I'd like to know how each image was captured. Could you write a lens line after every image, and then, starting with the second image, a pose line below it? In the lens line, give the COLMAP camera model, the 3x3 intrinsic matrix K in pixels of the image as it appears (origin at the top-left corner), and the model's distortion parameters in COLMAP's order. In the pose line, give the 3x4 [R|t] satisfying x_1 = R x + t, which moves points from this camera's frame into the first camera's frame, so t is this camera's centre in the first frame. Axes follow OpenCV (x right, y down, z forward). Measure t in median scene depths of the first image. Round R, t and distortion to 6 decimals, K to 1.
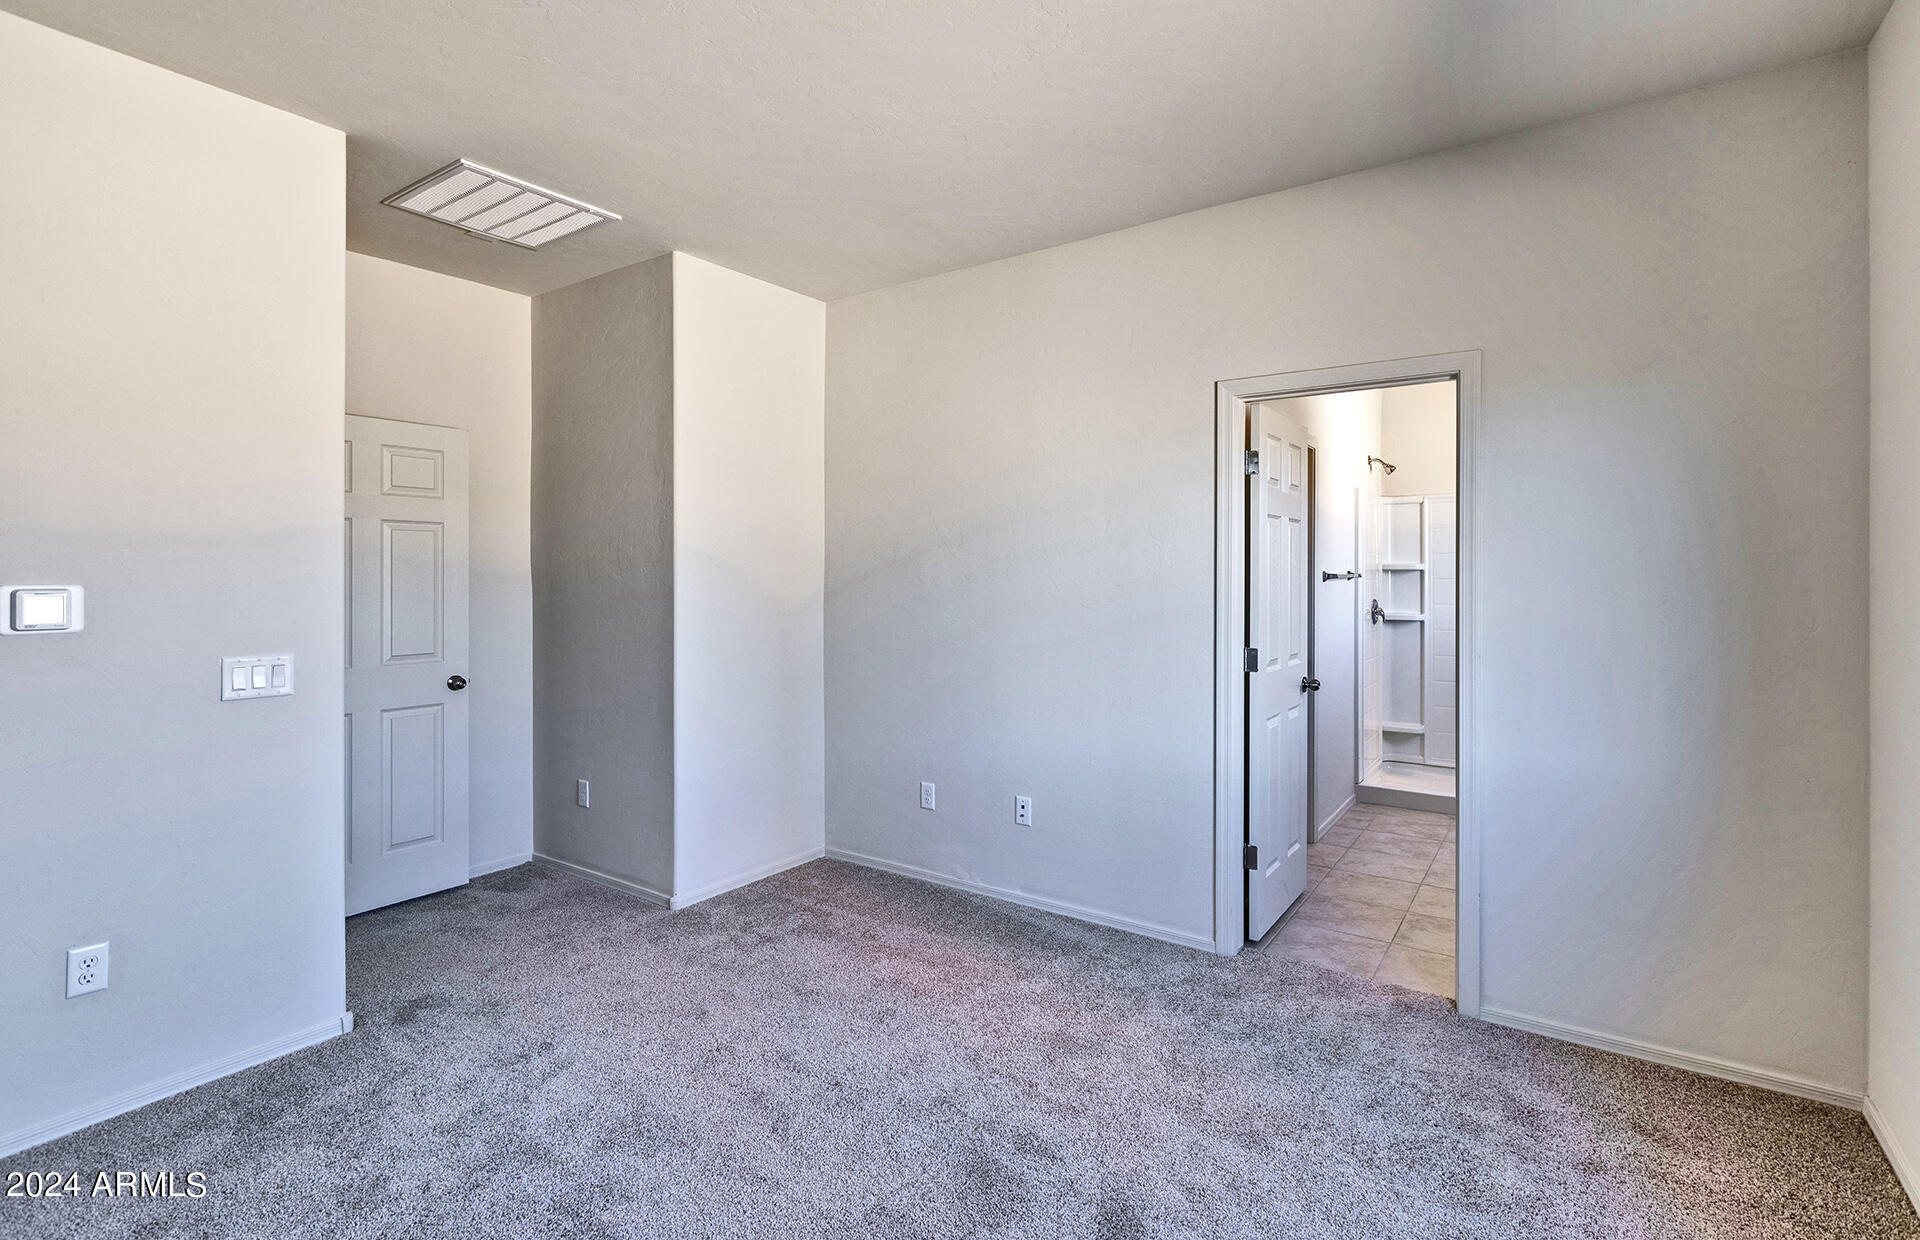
lens RADIAL K [[899.8, 0, 953.8], [0, 899.8, 572.2], [0, 0, 1]] dist [0.001473, 0.000209]
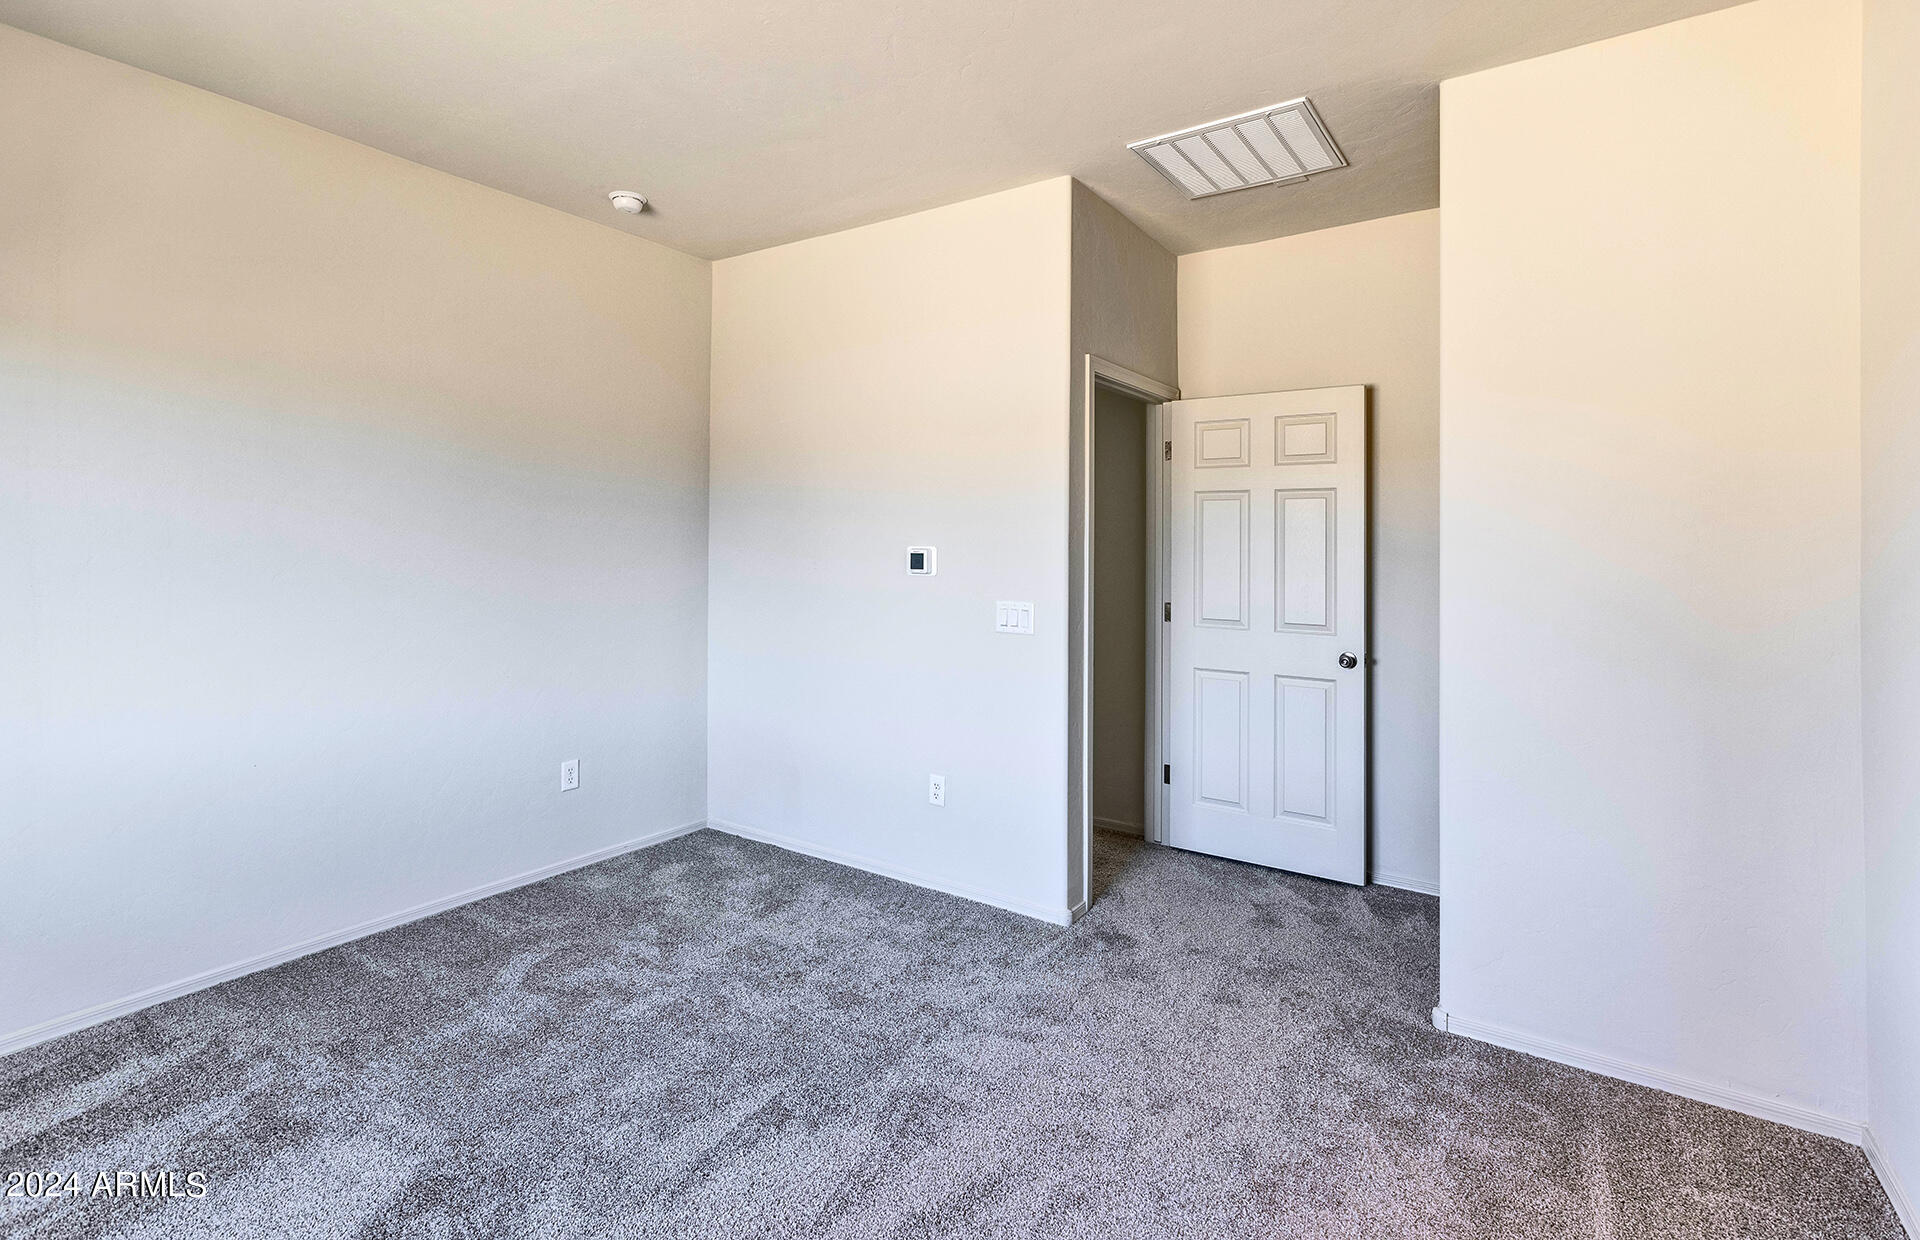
lens RADIAL K [[886.2, 0, 964.7], [0, 886.2, 531.0], [0, 0, 1]] dist [0.000711, 0.000167]
pose [[0.011693, -0.019080, -0.999750, 0.573981], [-0.001858, 0.999816, -0.019103, 0.012708], [0.999930, 0.002081, 0.011655, 0.965985]]
